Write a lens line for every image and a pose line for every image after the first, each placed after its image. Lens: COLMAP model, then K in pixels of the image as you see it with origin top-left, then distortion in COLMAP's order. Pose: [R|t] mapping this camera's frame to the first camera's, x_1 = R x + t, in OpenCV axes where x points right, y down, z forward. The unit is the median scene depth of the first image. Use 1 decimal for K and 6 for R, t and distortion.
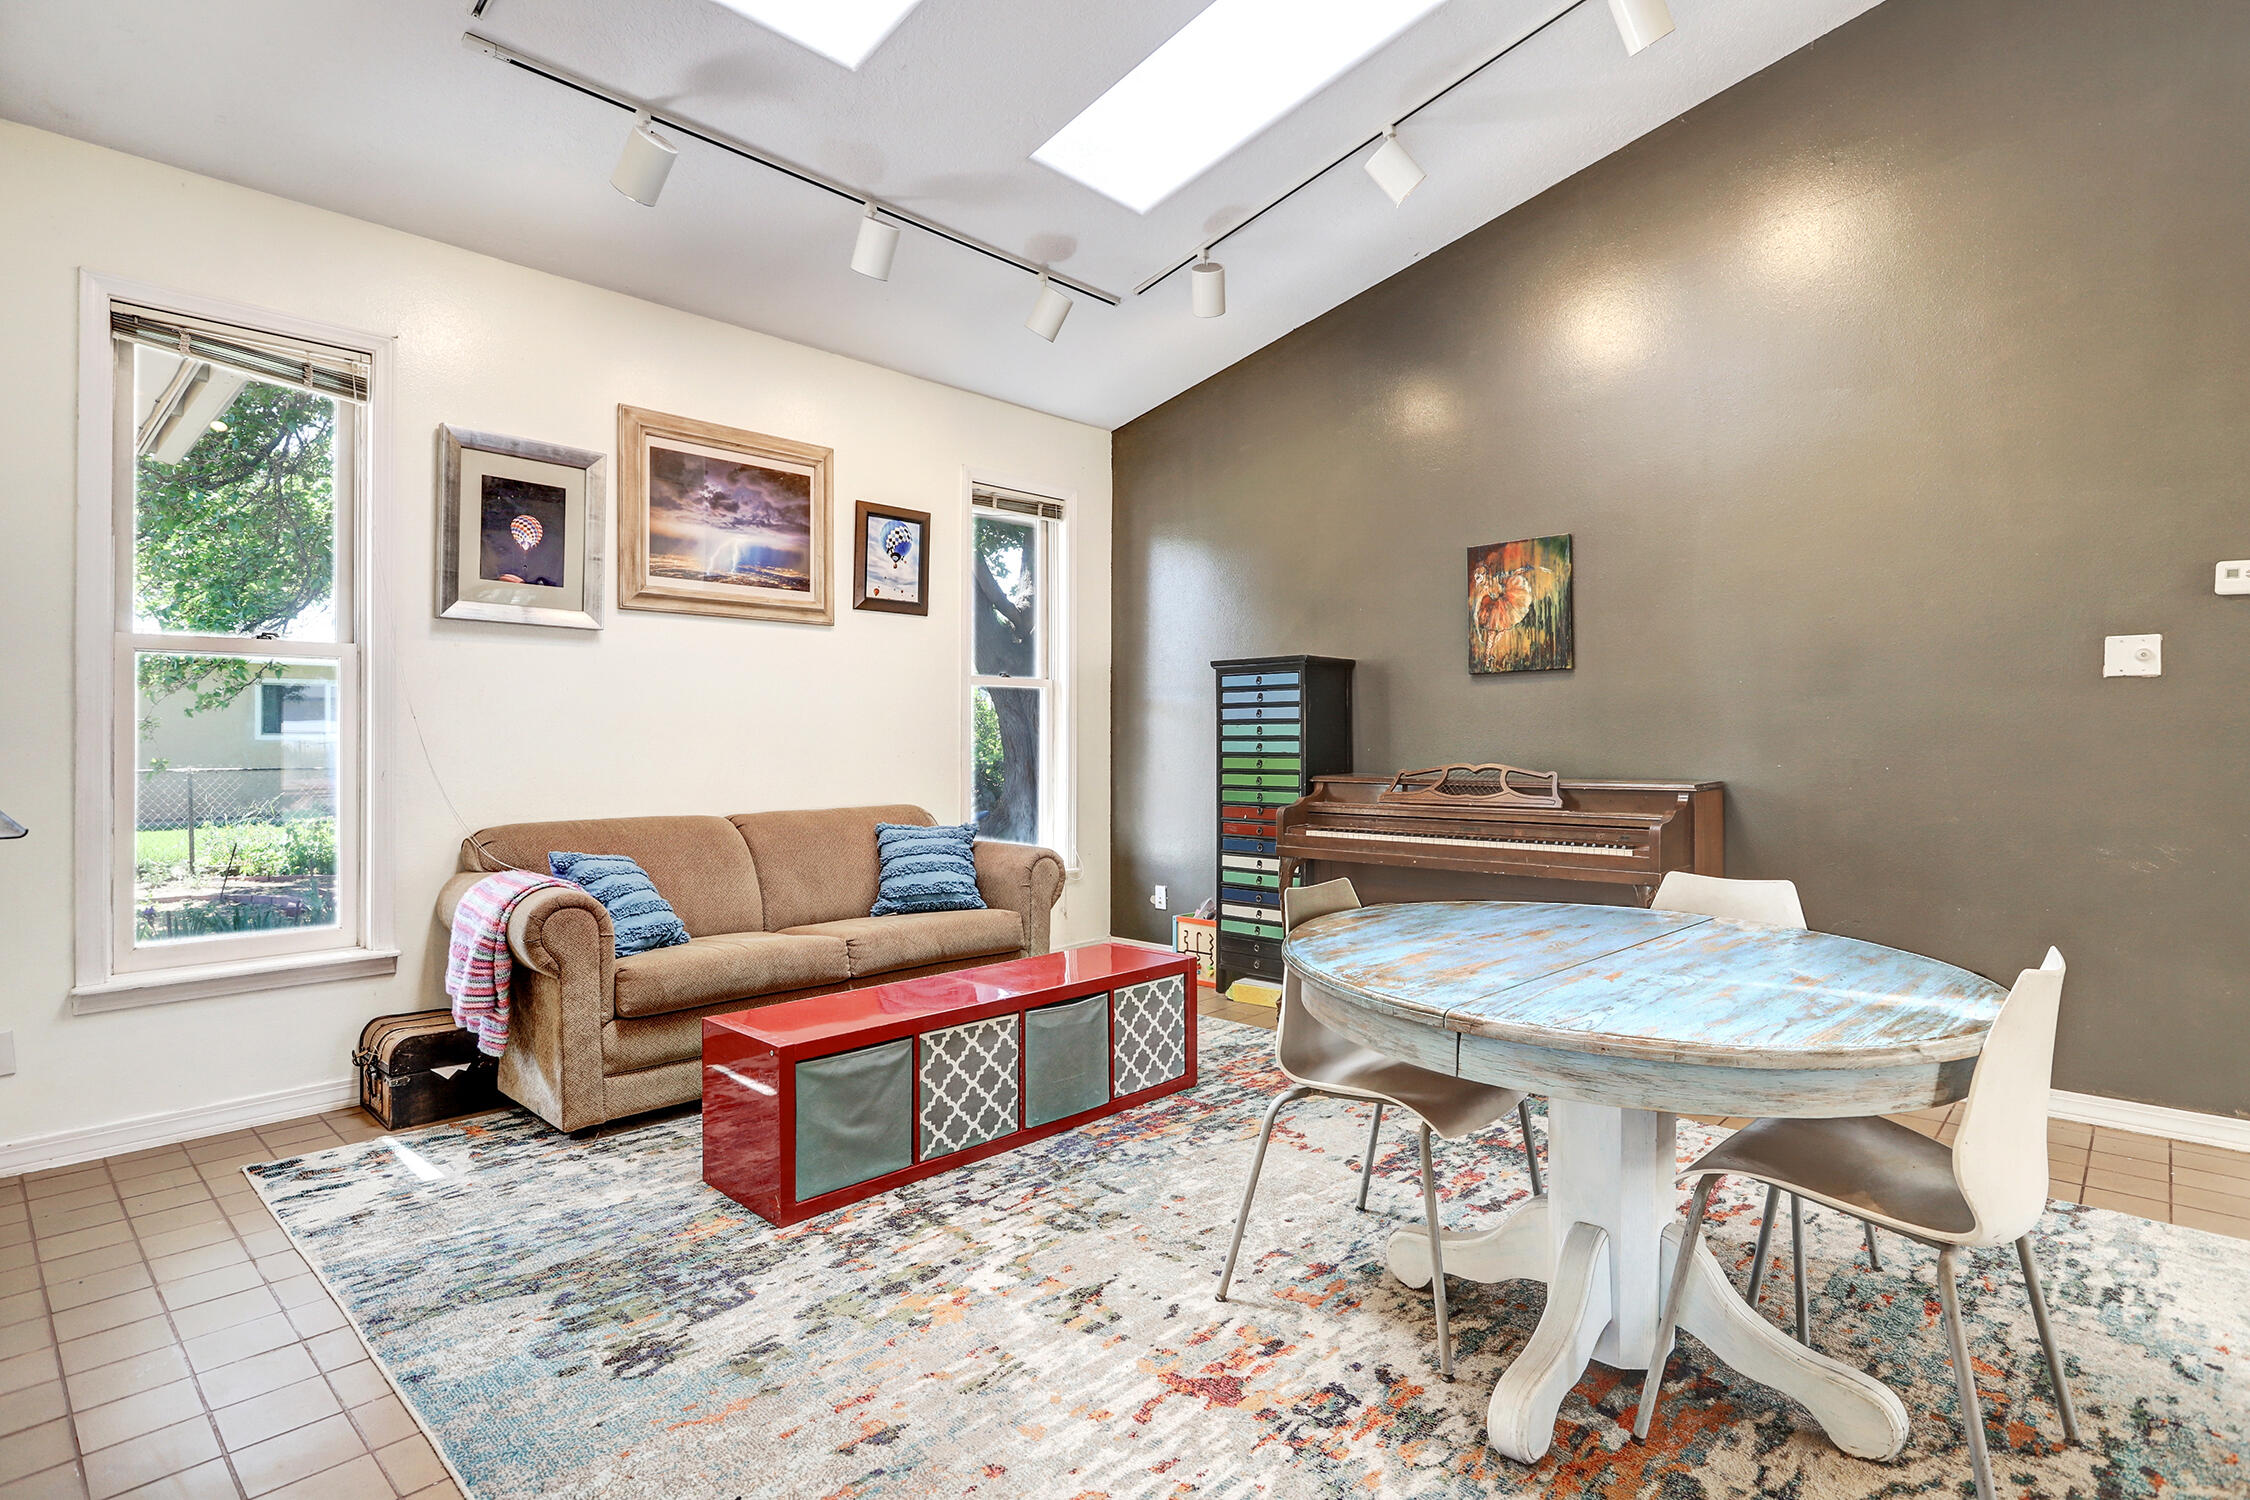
lens RADIAL K [[1142.2, 0, 1102.9], [0, 1142.2, 743.5], [0, 0, 1]] dist [-0.007398, 0.003189]
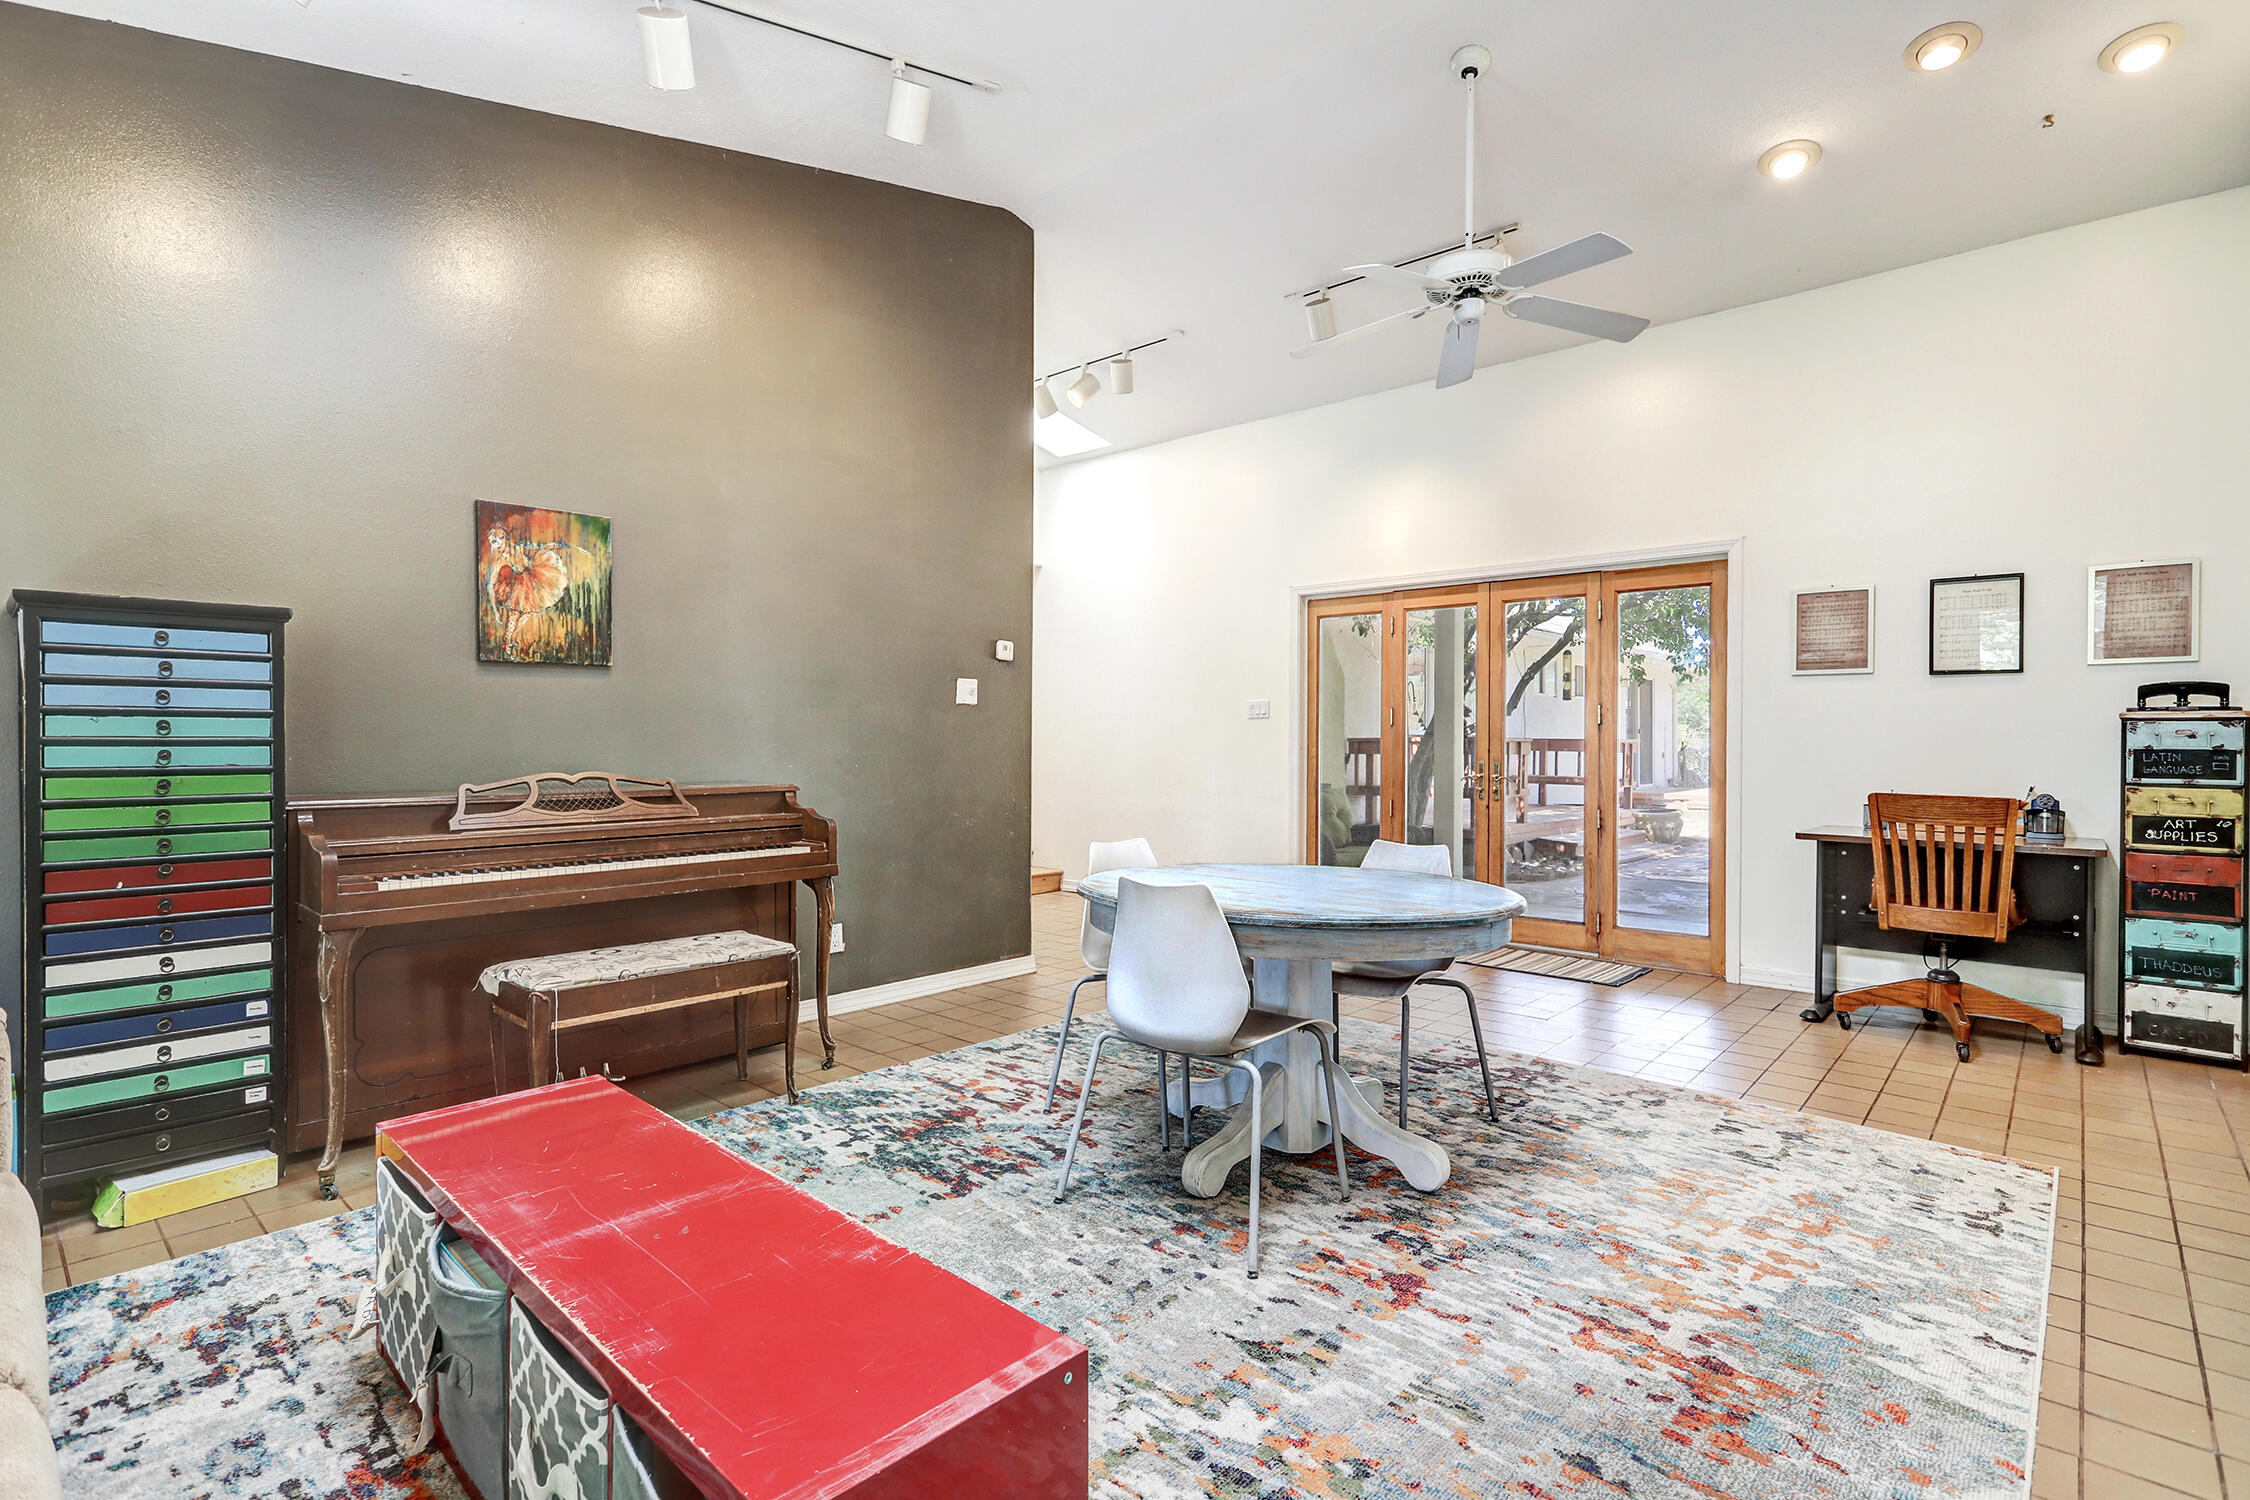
lens RADIAL K [[1060.6, 0, 1163.8], [0, 1060.6, 744.1], [0, 0, 1]] dist [-0.008275, 0.002477]
pose [[-0.044459, -0.000778, 0.999011, -0.473815], [0.006925, 0.999975, 0.001087, -0.000840], [-0.998987, 0.006966, -0.044453, 0.617854]]
